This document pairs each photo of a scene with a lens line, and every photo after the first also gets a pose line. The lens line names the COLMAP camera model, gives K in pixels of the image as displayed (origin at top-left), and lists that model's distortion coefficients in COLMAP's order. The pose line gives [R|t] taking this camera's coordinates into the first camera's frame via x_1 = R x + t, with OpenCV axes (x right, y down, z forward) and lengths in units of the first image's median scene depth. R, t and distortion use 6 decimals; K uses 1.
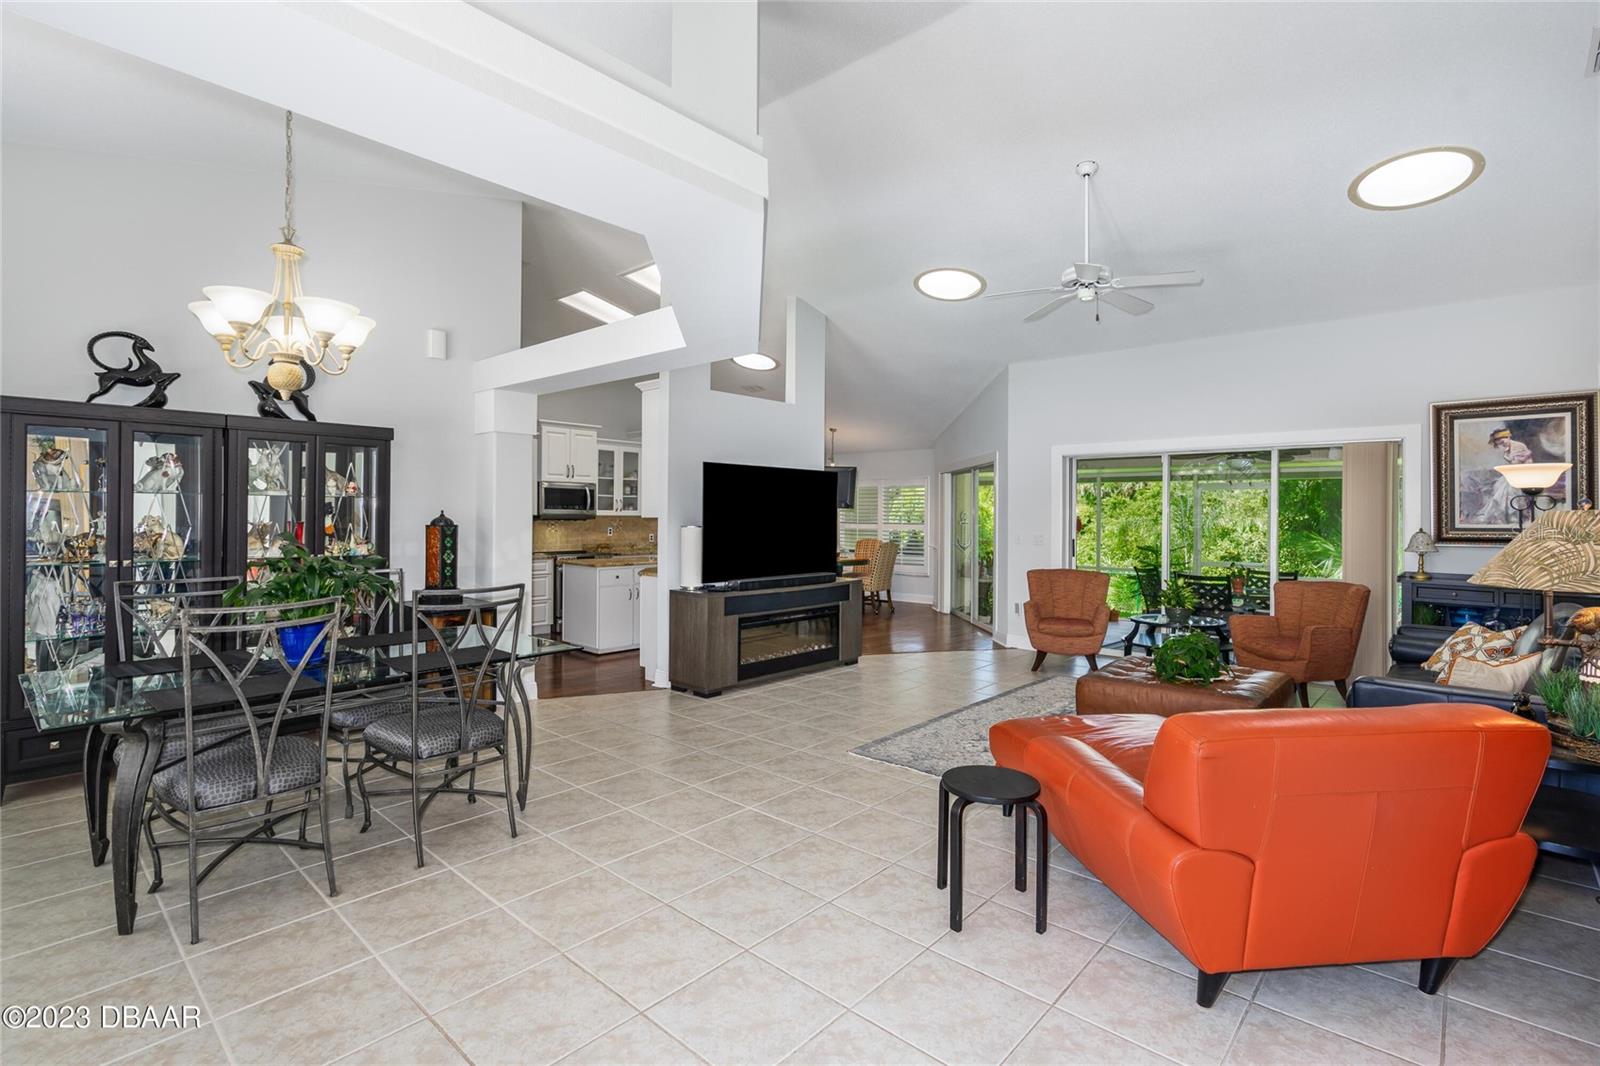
lens RADIAL K [[743.3, 0, 800.0], [0, 743.3, 533.0], [0, 0, 1]] dist [-0.003302, -0.000392]
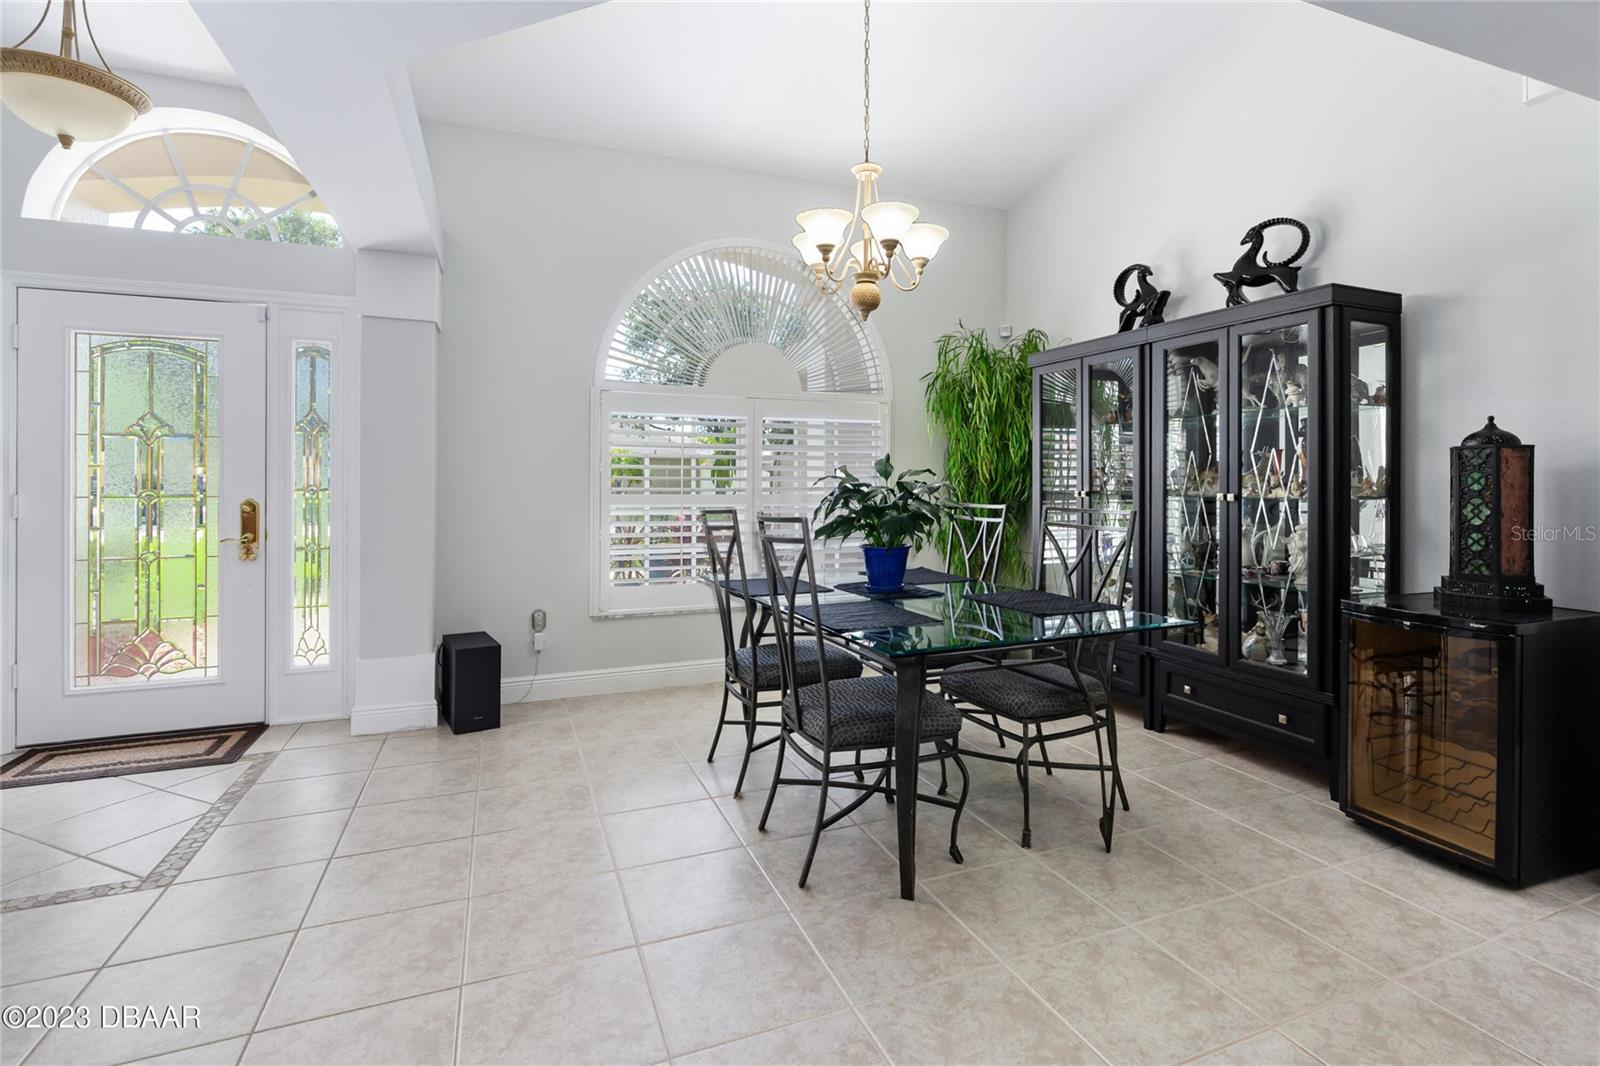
lens RADIAL K [[749.1, 0, 797.1], [0, 749.1, 477.2], [0, 0, 1]] dist [-0.000089, 0.000140]
pose [[-0.445095, 0.000386, -0.895483, 0.203194], [-0.011050, 0.999921, 0.005924, 0.016282], [0.895415, 0.012532, -0.445056, 1.072577]]
